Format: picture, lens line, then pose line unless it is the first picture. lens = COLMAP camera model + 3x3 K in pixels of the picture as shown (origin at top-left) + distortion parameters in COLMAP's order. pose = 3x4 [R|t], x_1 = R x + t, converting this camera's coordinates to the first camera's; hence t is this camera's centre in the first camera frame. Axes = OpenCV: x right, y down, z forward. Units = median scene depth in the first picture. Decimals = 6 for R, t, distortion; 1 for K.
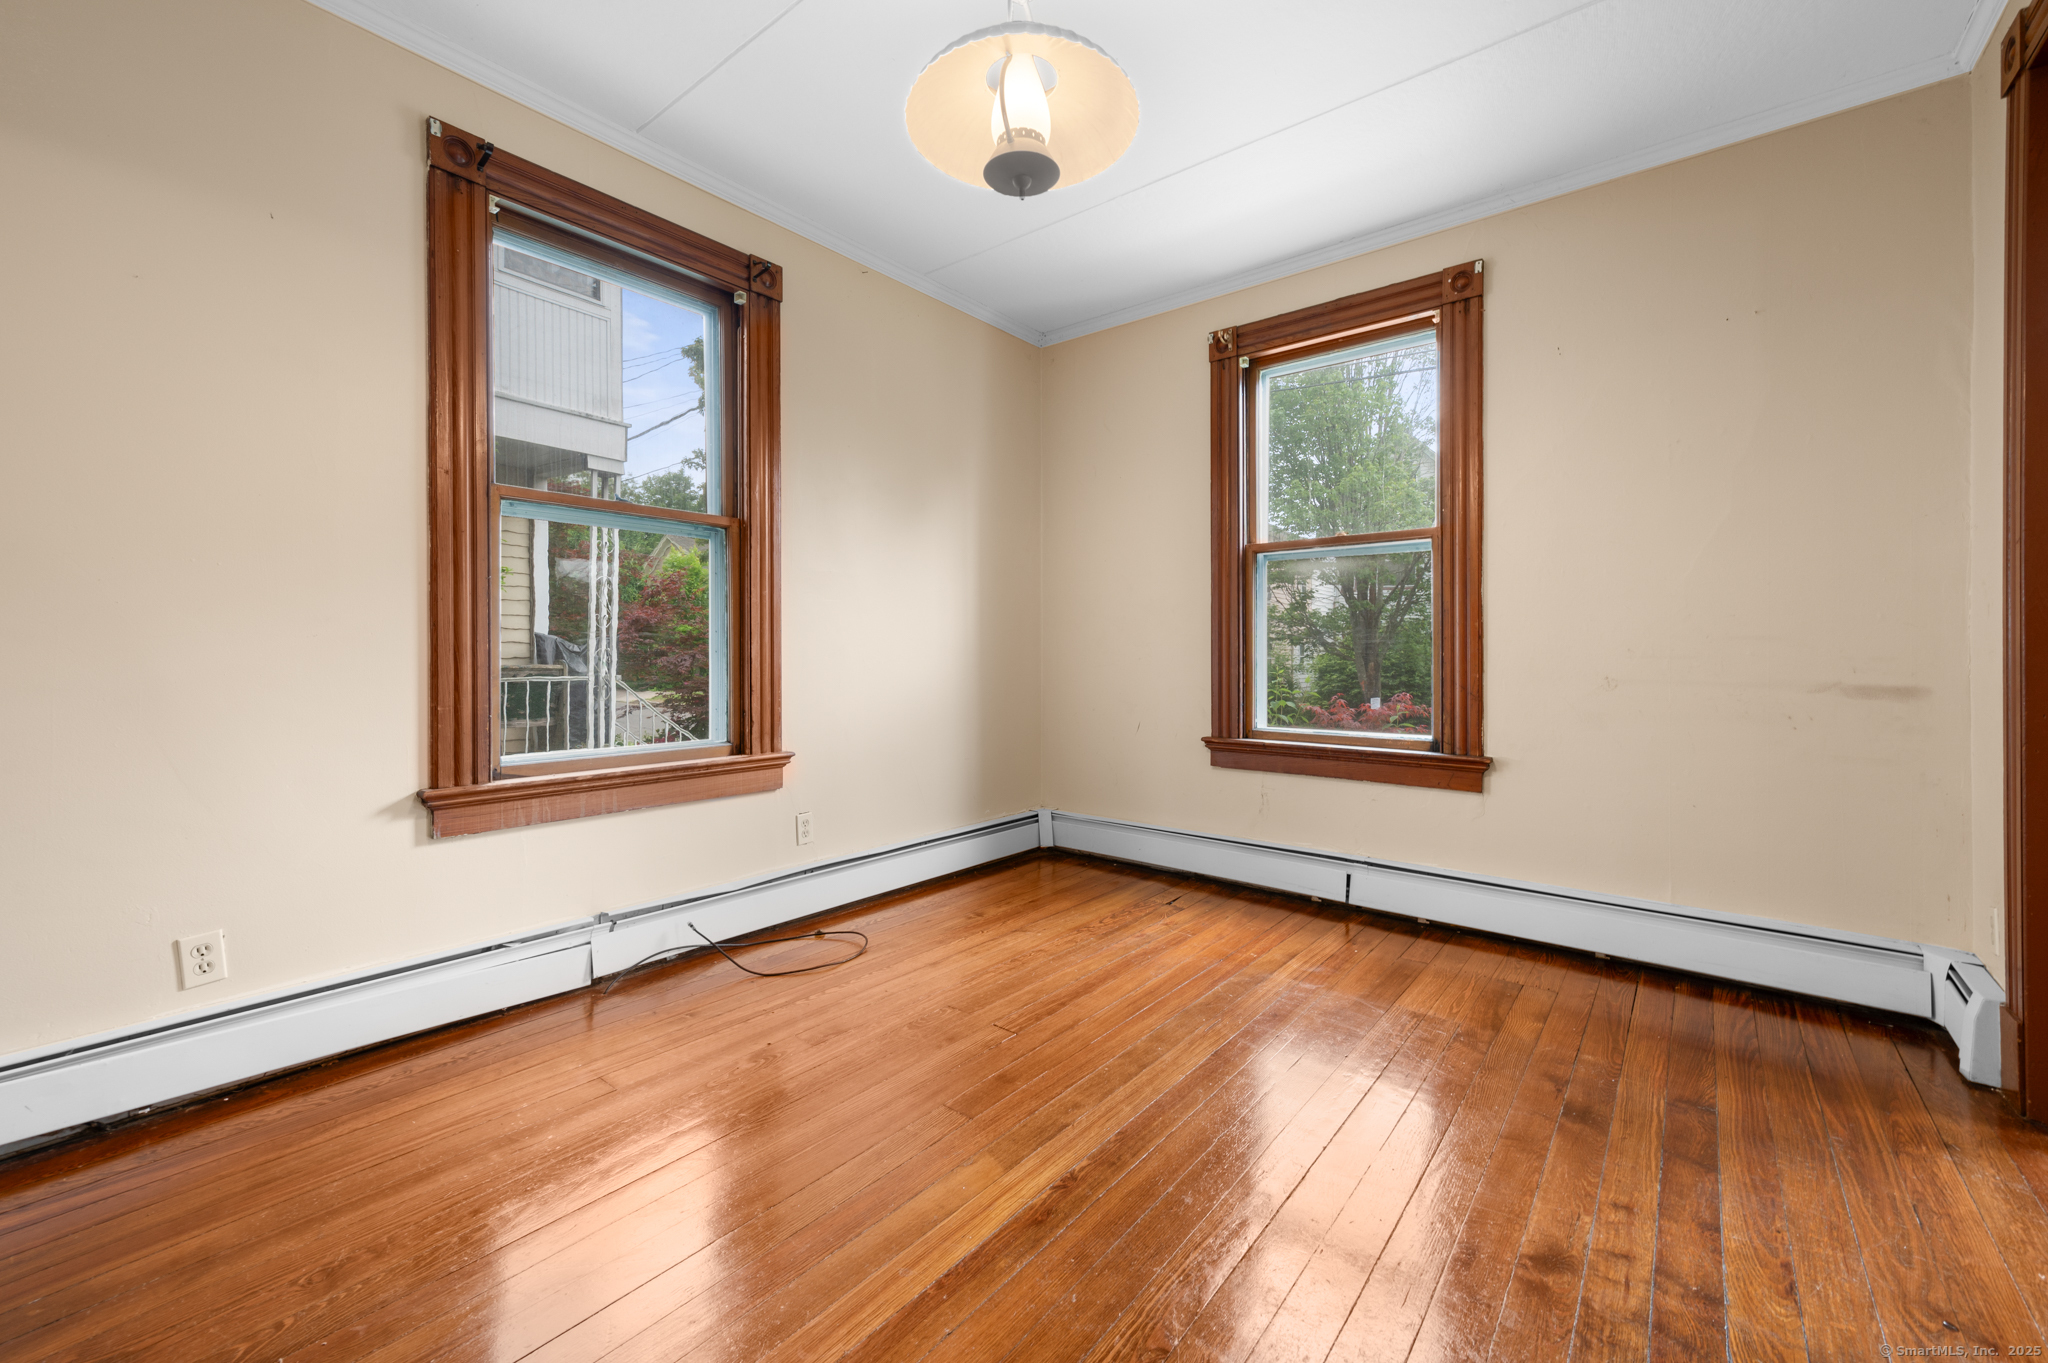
lens RADIAL K [[827.1, 0, 1045.5], [0, 827.1, 668.5], [0, 0, 1]] dist [0.000275, 0.000187]
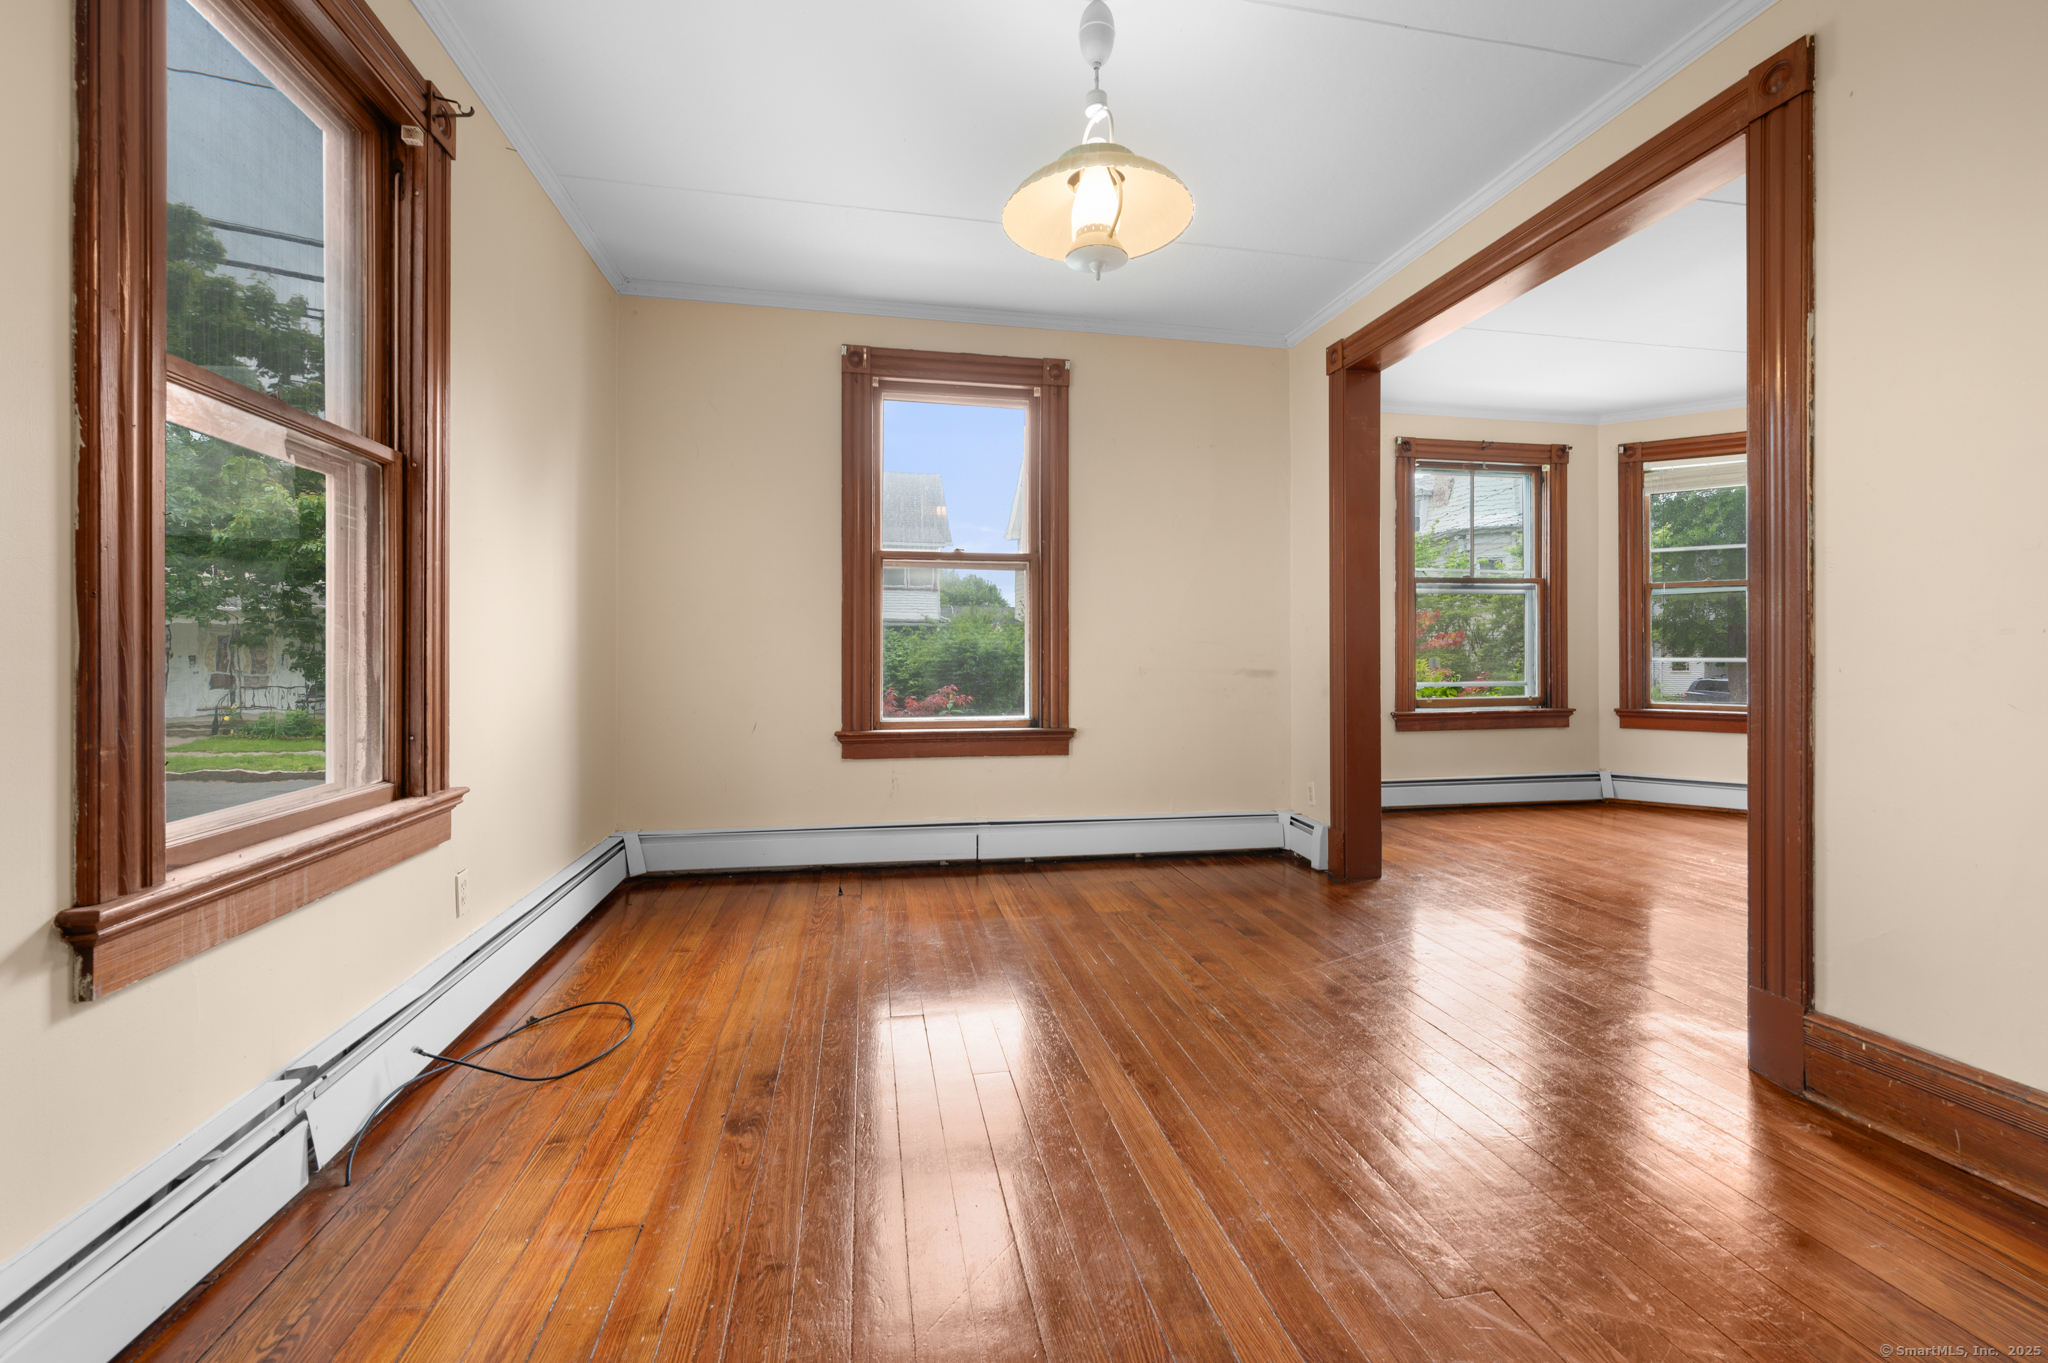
lens RADIAL K [[850.0, 0, 1065.4], [0, 850.0, 658.8], [0, 0, 1]] dist [-0.008029, 0.000284]
pose [[0.631975, -0.005349, 0.774970, -0.572392], [0.012440, 0.999917, -0.003243, -0.001509], [-0.774889, 0.011690, 0.631989, 0.135540]]
